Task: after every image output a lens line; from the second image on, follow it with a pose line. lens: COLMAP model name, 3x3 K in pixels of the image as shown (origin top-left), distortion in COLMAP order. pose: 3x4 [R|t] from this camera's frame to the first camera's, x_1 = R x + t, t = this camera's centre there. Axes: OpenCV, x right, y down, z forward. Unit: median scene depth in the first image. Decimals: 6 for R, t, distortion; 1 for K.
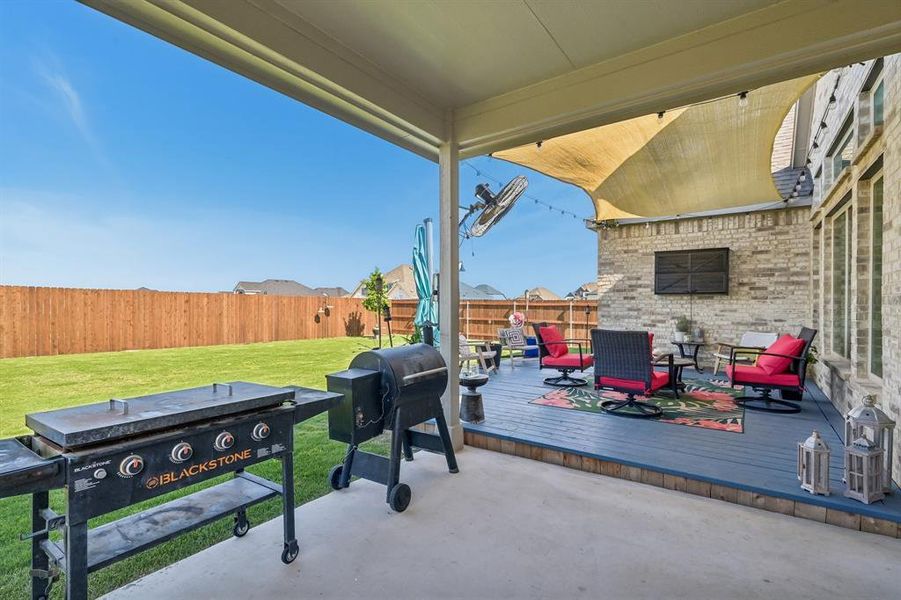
lens RADIAL K [[457.0, 0, 450.5], [0, 457.0, 300.0], [0, 0, 1]] dist [0.014338, 0.000518]
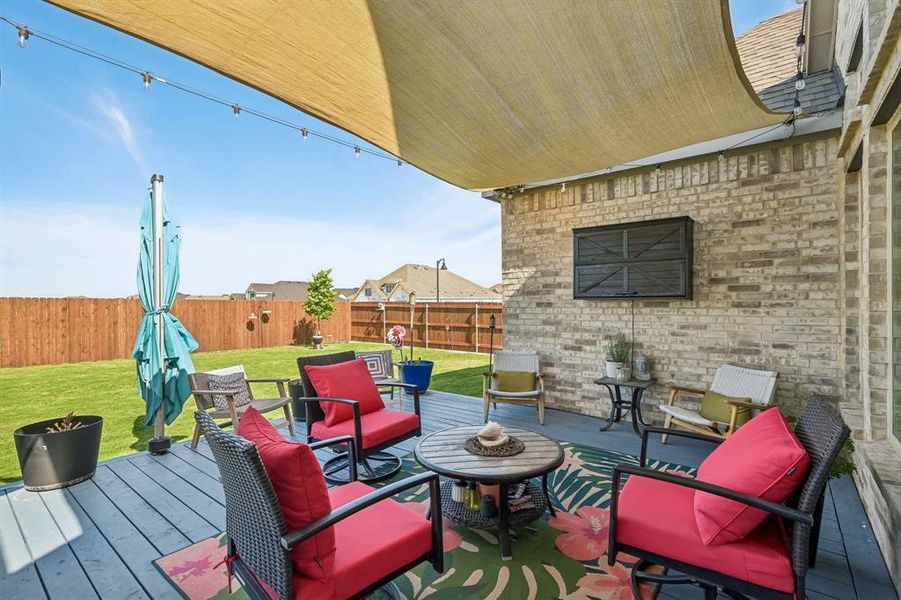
lens RADIAL K [[438.3, 0, 450.5], [0, 438.3, 300.0], [0, 0, 1]] dist [0.003313, 0.000505]
pose [[0.997190, -0.009990, -0.074244, 0.342625], [0.010232, 0.999944, 0.002878, -0.015326], [0.074211, -0.003629, 0.997236, 0.427881]]
